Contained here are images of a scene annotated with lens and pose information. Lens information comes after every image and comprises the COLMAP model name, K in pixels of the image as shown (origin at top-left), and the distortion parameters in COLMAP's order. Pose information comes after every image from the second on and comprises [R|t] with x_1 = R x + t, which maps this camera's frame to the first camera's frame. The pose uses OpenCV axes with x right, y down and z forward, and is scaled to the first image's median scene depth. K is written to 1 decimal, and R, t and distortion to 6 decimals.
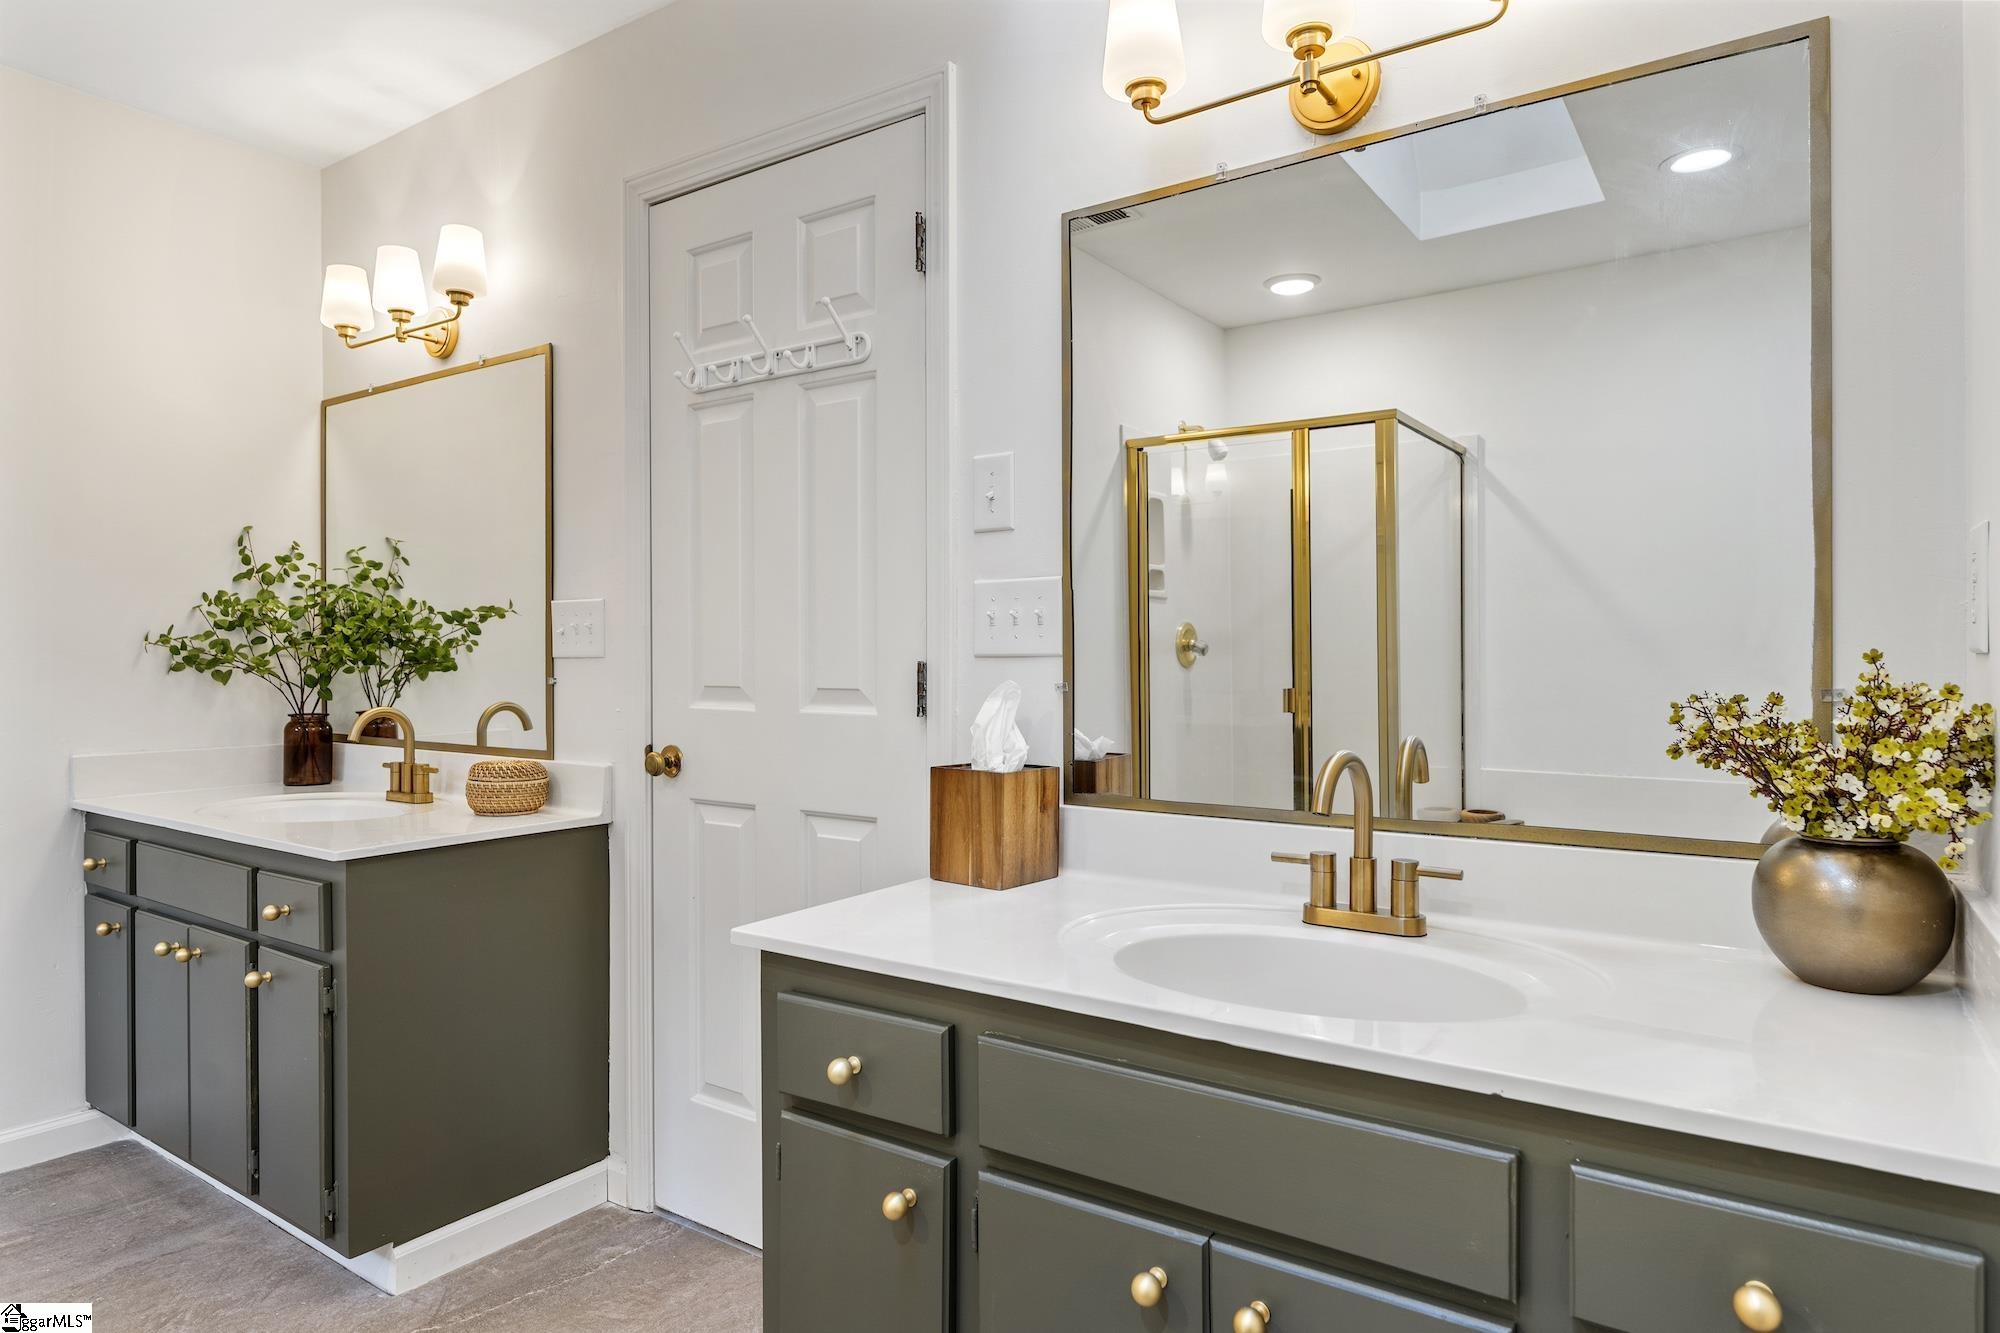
lens RADIAL K [[1160.5, 0, 1001.4], [0, 1160.5, 664.1], [0, 0, 1]] dist [-0.000225, -0.000259]
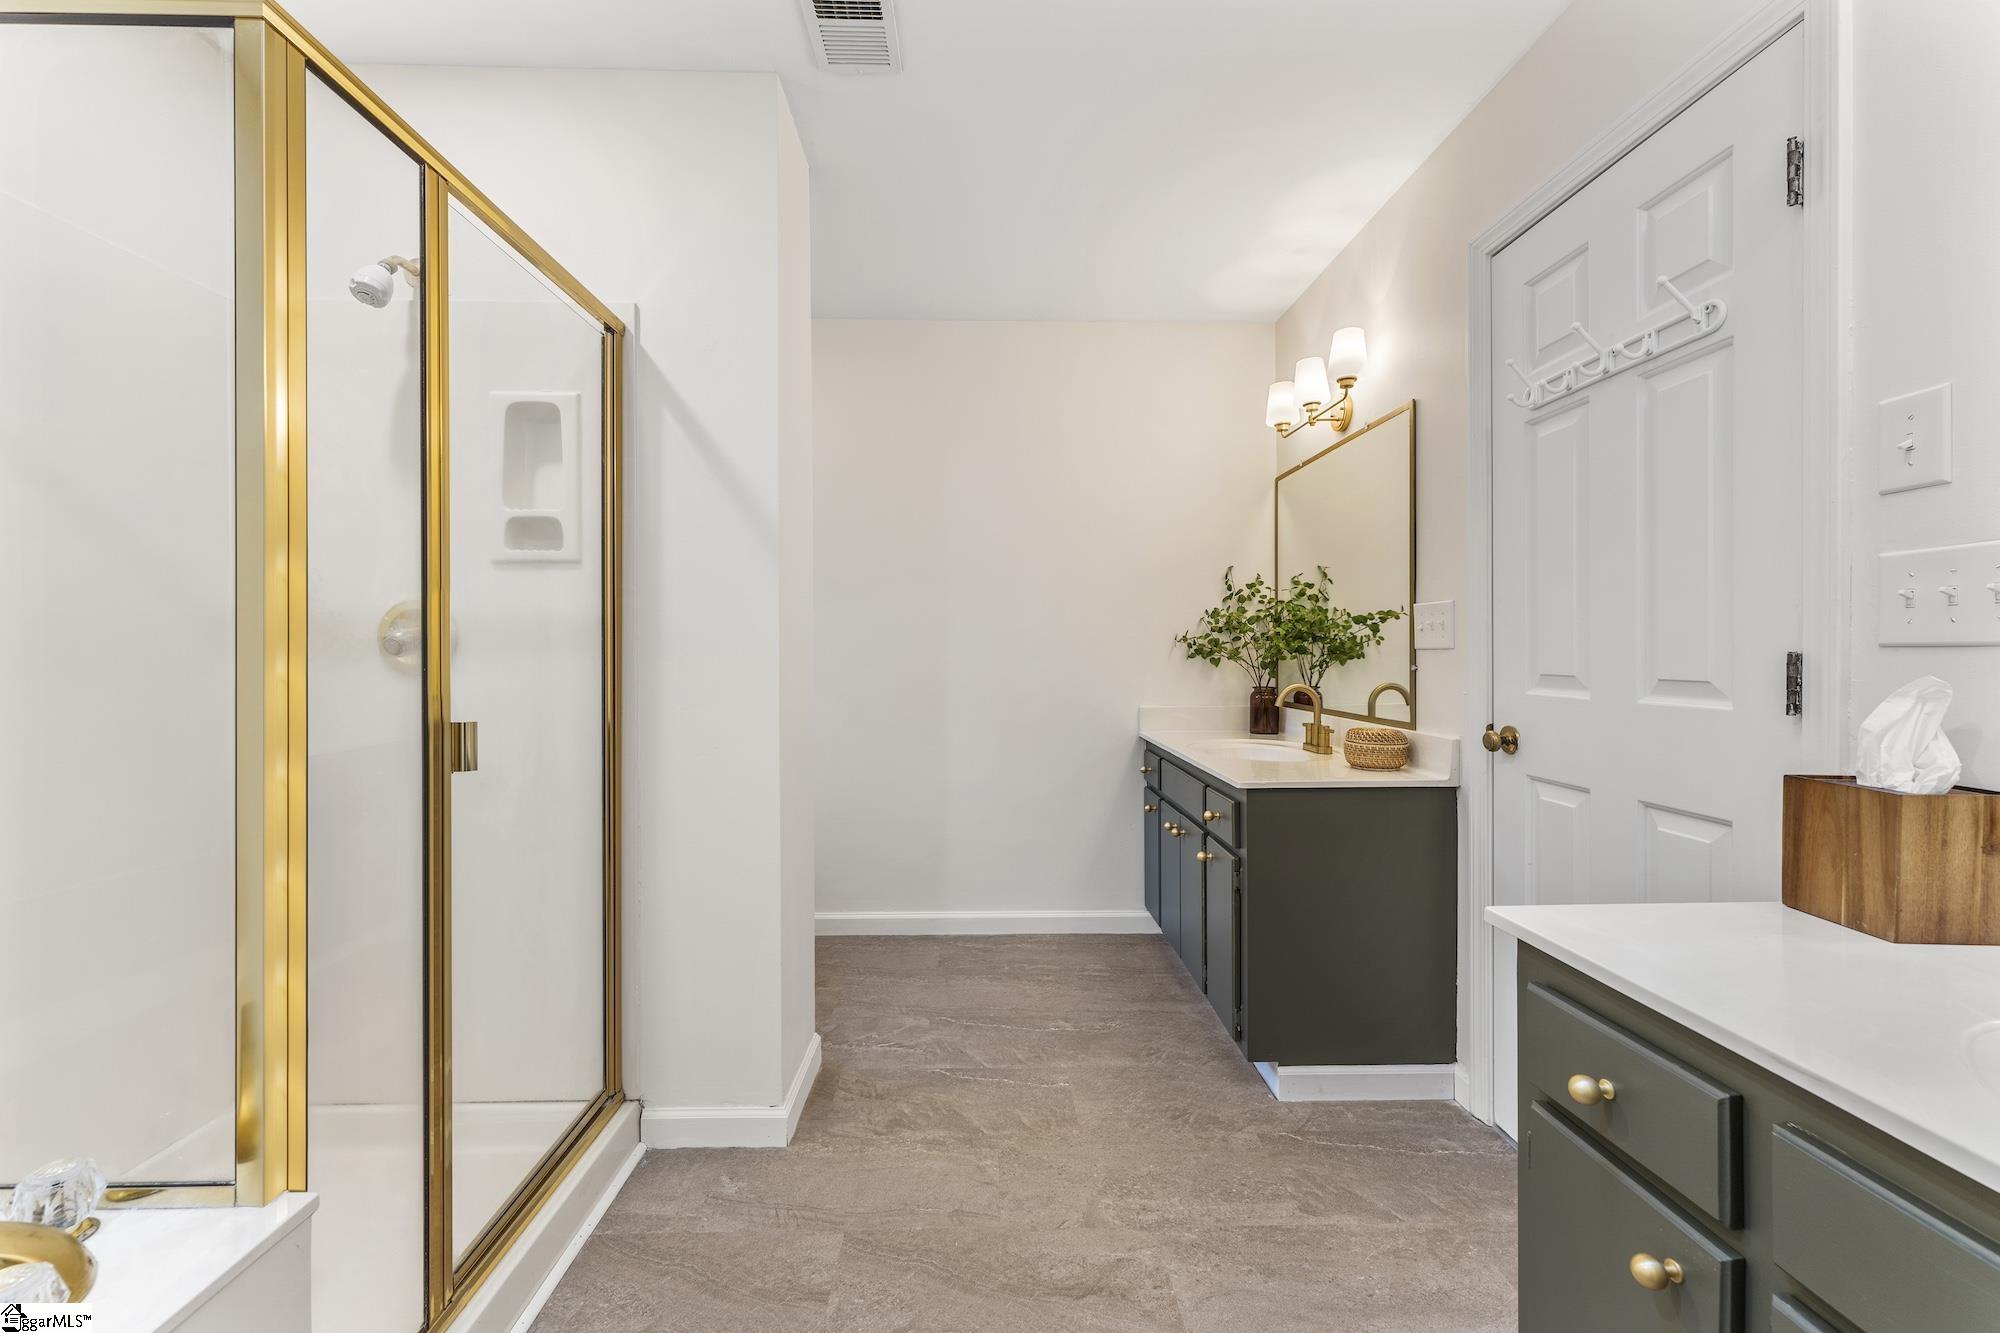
lens RADIAL K [[804.2, 0, 995.1], [0, 804.2, 658.4], [0, 0, 1]] dist [-0.000572, 0.000409]
pose [[0.583512, 0.006629, -0.812077, 0.064184], [-0.002450, 0.999977, 0.006402, 0.000056], [0.812101, -0.001746, 0.583515, 0.139796]]
